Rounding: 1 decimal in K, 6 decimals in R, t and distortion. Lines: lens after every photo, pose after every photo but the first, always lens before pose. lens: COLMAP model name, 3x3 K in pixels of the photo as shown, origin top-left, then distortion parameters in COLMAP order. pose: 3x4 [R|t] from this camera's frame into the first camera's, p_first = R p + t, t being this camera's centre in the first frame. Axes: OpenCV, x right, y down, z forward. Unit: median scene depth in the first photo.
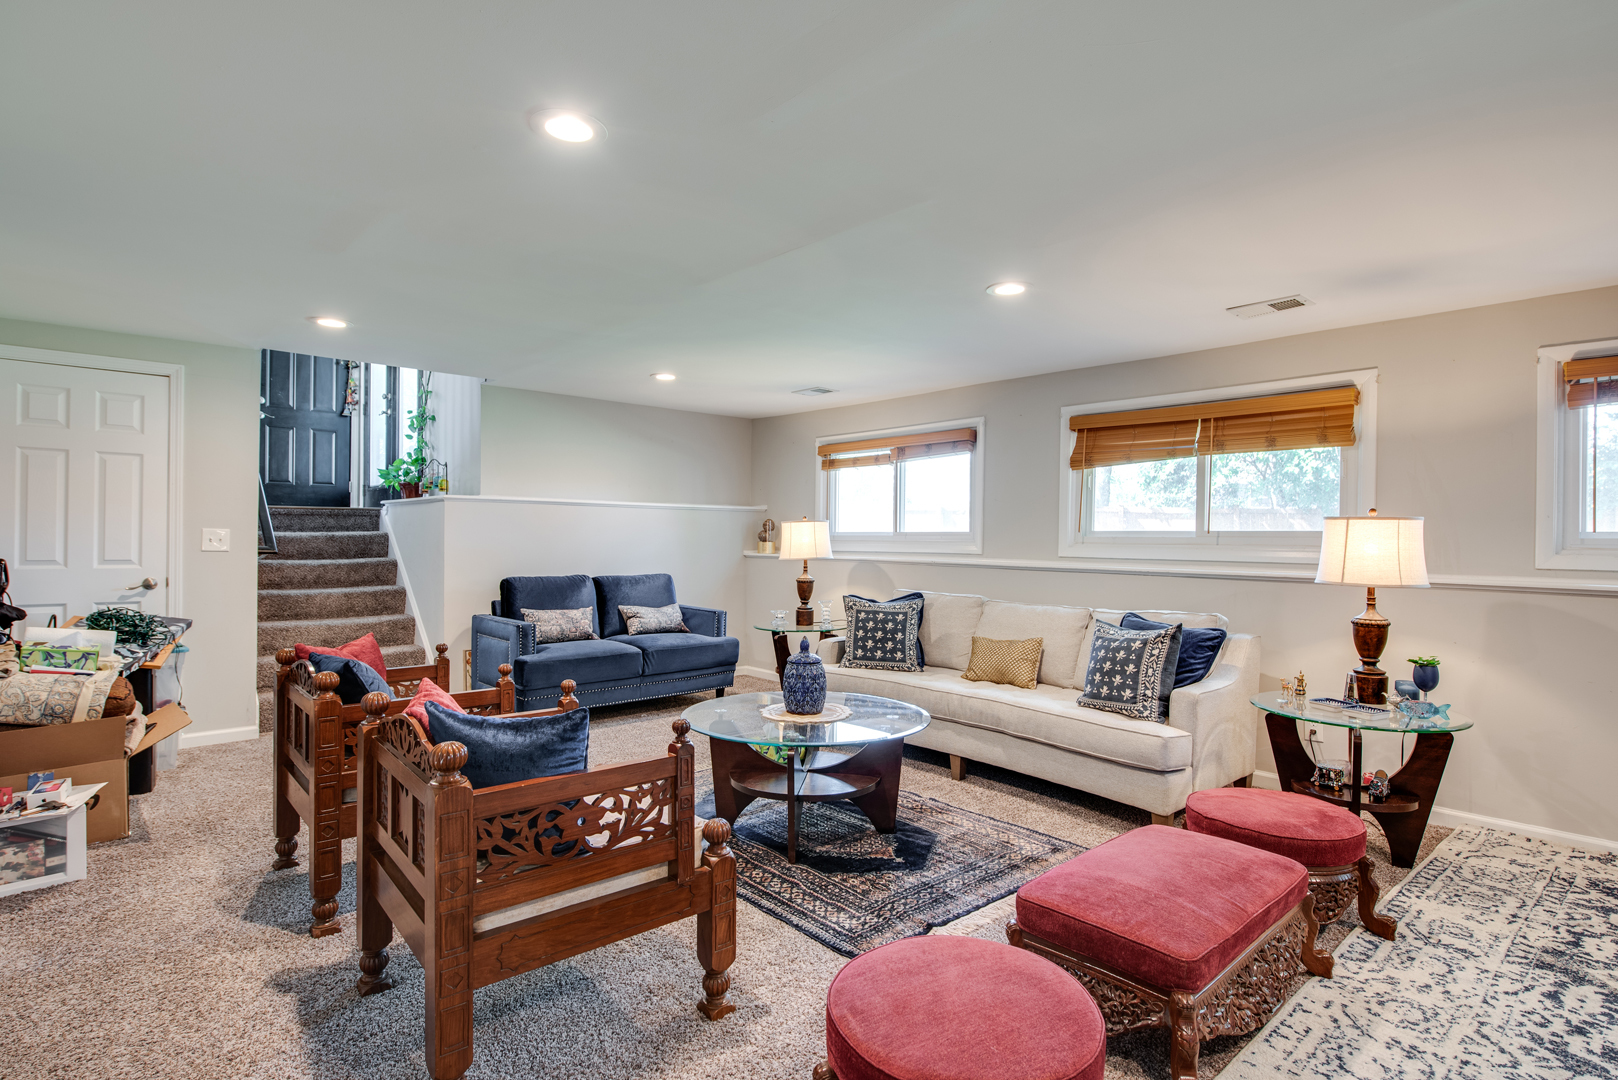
lens RADIAL K [[813.2, 0, 816.0], [0, 813.2, 536.9], [0, 0, 1]] dist [-0.000372, -0.006119]
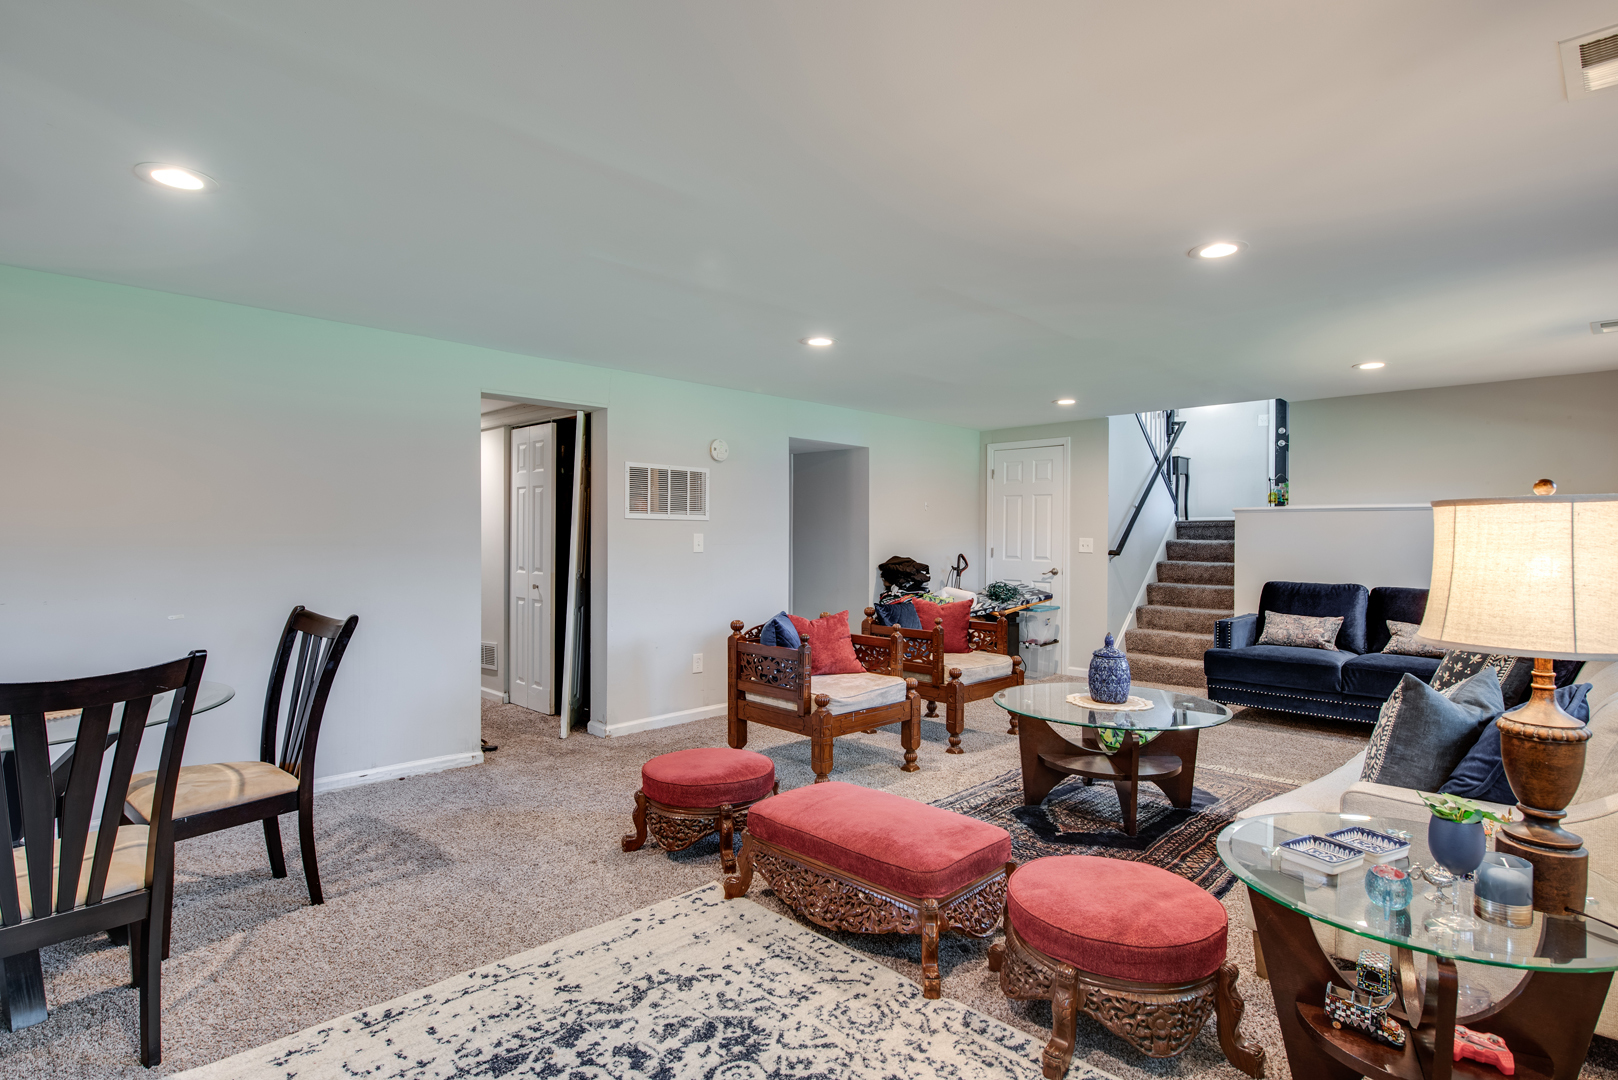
lens RADIAL K [[813.2, 0, 816.0], [0, 813.2, 536.9], [0, 0, 1]] dist [-0.000372, -0.006119]
pose [[0.057643, -0.007916, -0.998306, 0.735733], [-0.004208, 0.999958, -0.008172, 0.002213], [0.998328, 0.004672, 0.057607, 0.373965]]
